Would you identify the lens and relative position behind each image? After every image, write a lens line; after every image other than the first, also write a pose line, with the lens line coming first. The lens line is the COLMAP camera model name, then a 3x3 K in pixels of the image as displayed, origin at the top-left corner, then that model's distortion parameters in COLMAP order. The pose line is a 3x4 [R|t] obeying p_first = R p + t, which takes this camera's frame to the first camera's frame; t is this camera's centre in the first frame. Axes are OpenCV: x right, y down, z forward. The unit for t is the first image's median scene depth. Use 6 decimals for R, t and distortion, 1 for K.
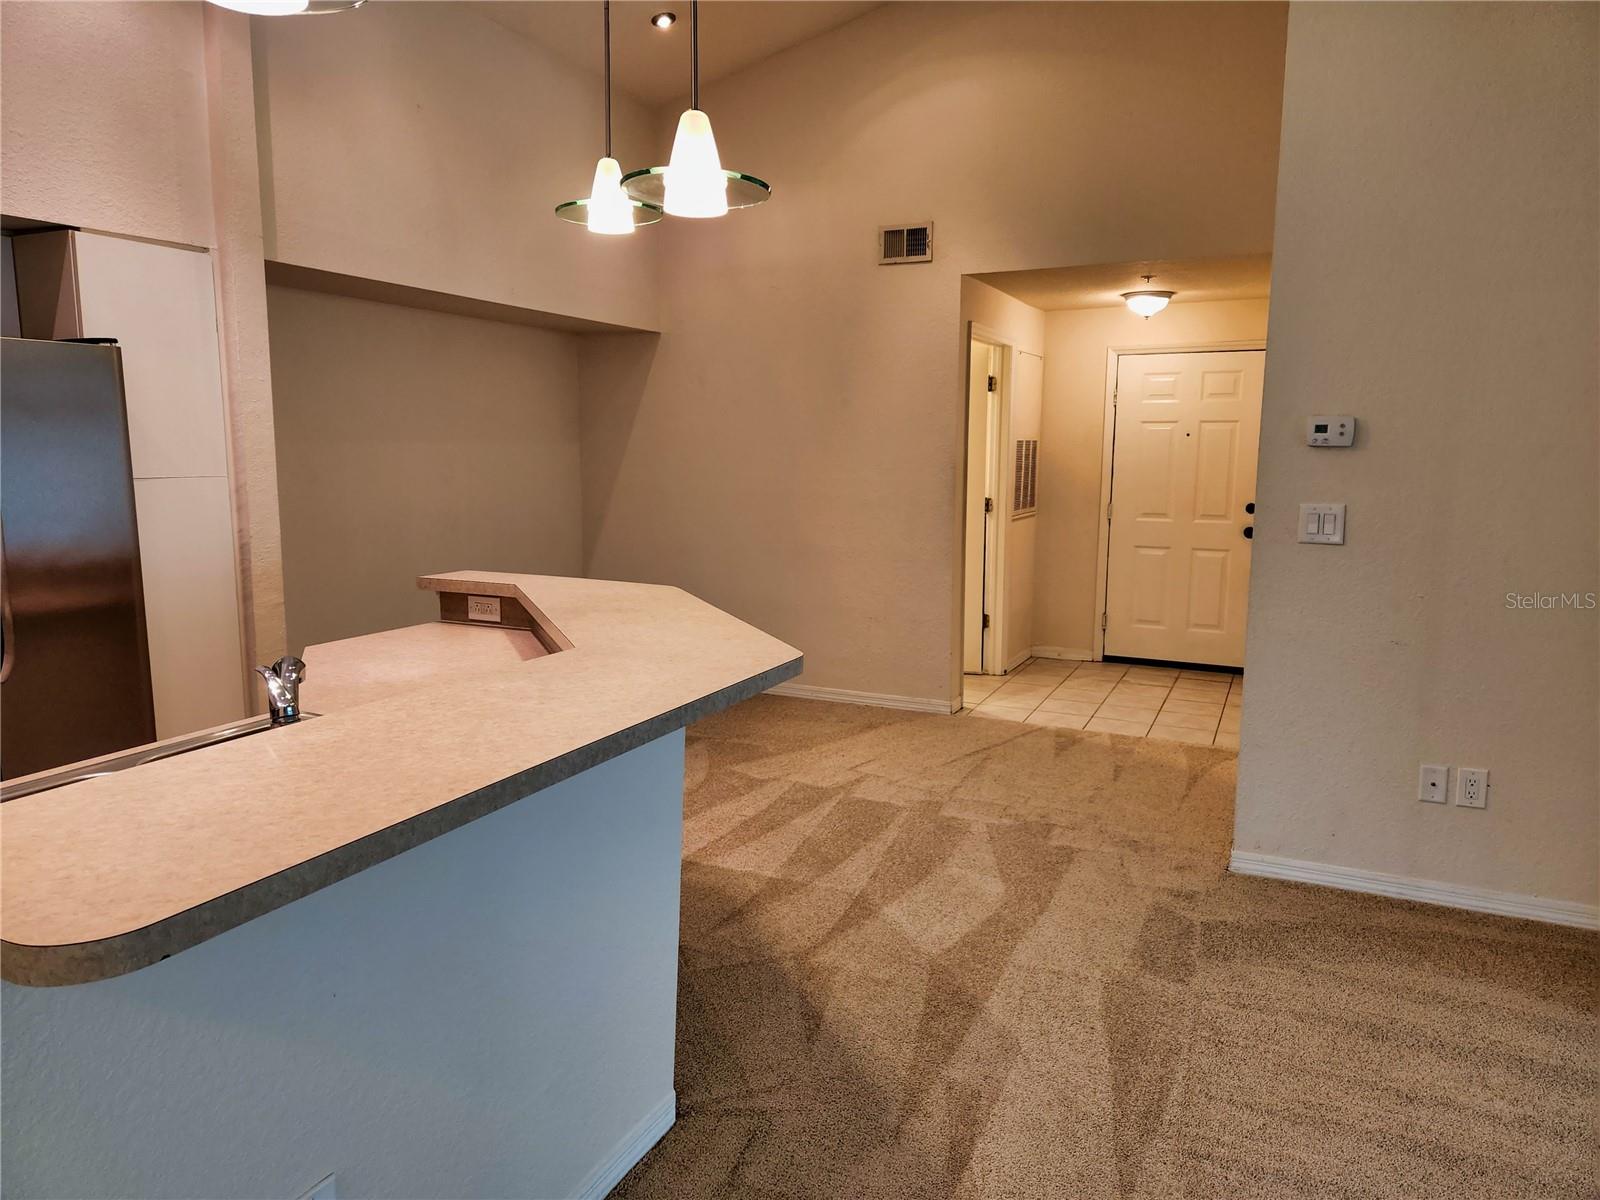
lens RADIAL K [[1065.2, 0, 800.0], [0, 1065.2, 600.0], [0, 0, 1]] dist [0.037391, -0.002647]
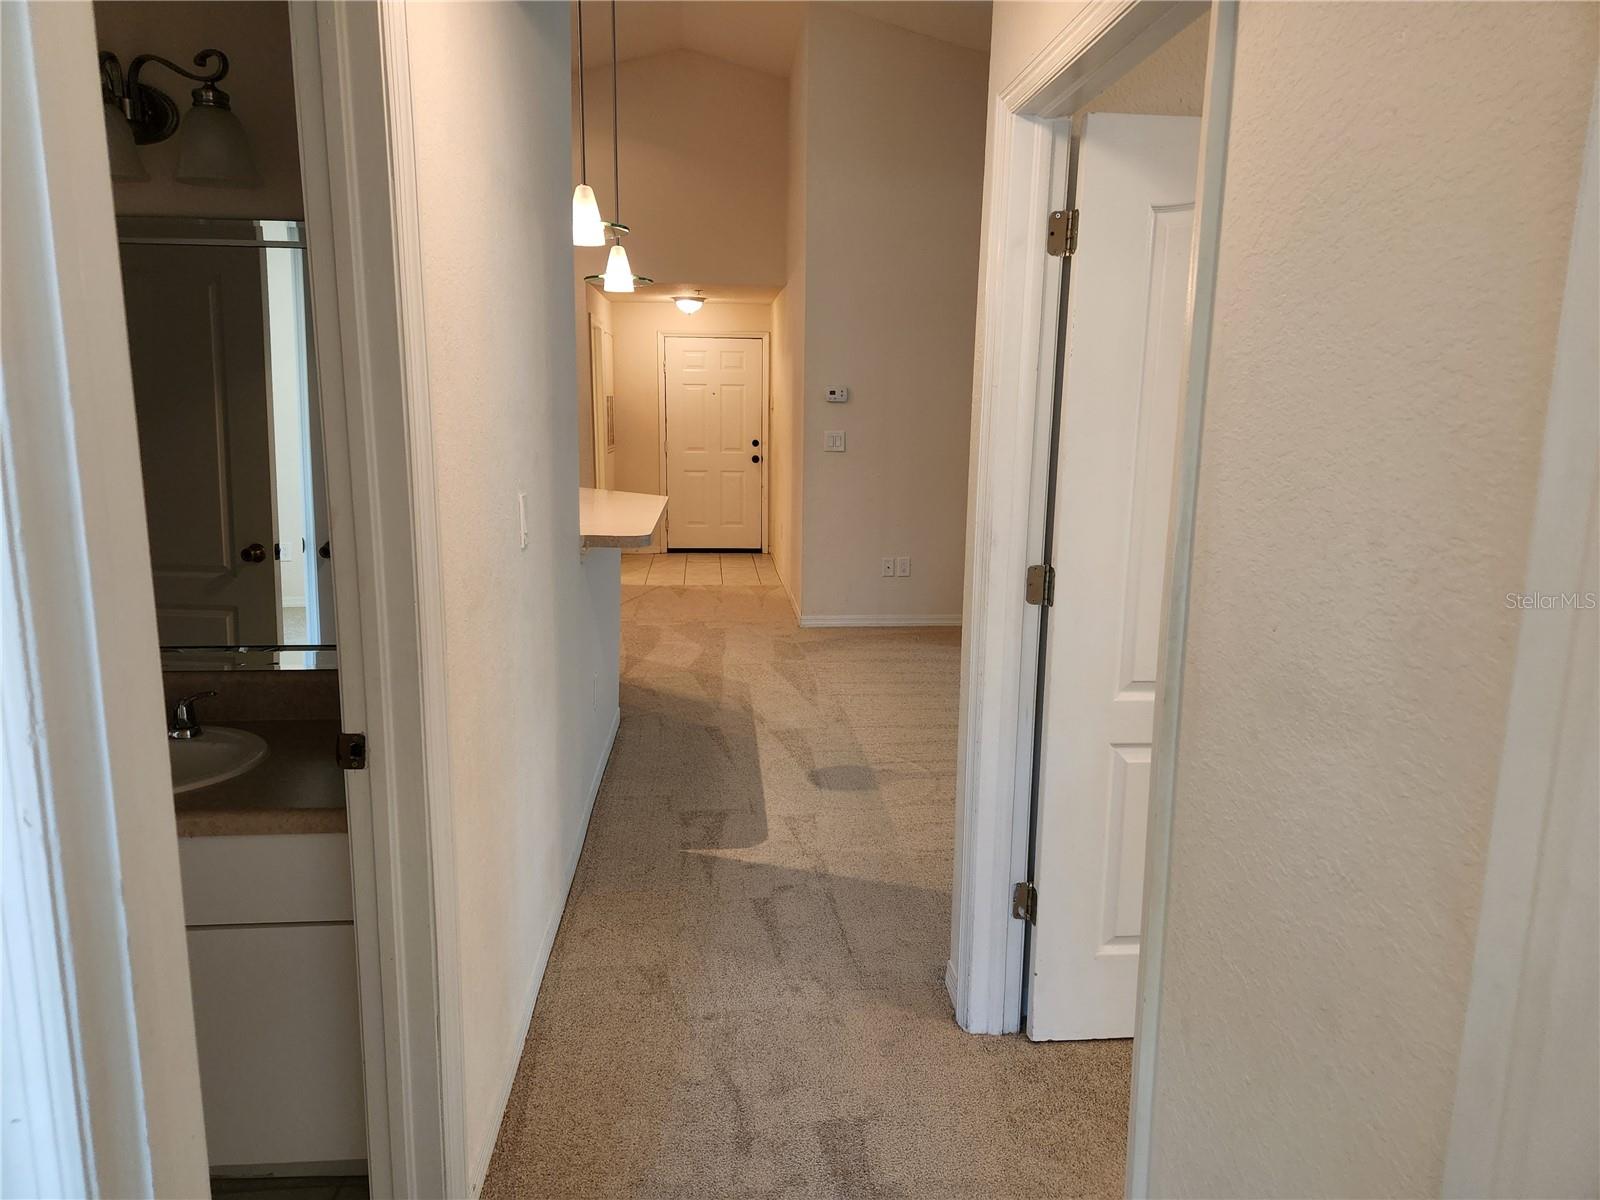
lens RADIAL K [[1065.2, 0, 800.0], [0, 1065.2, 600.0], [0, 0, 1]] dist [0.037391, -0.002647]
pose [[0.865980, -0.087779, 0.492315, -0.392642], [0.067689, 0.995989, 0.058518, 0.070805], [-0.495477, -0.017351, 0.868448, -0.474651]]
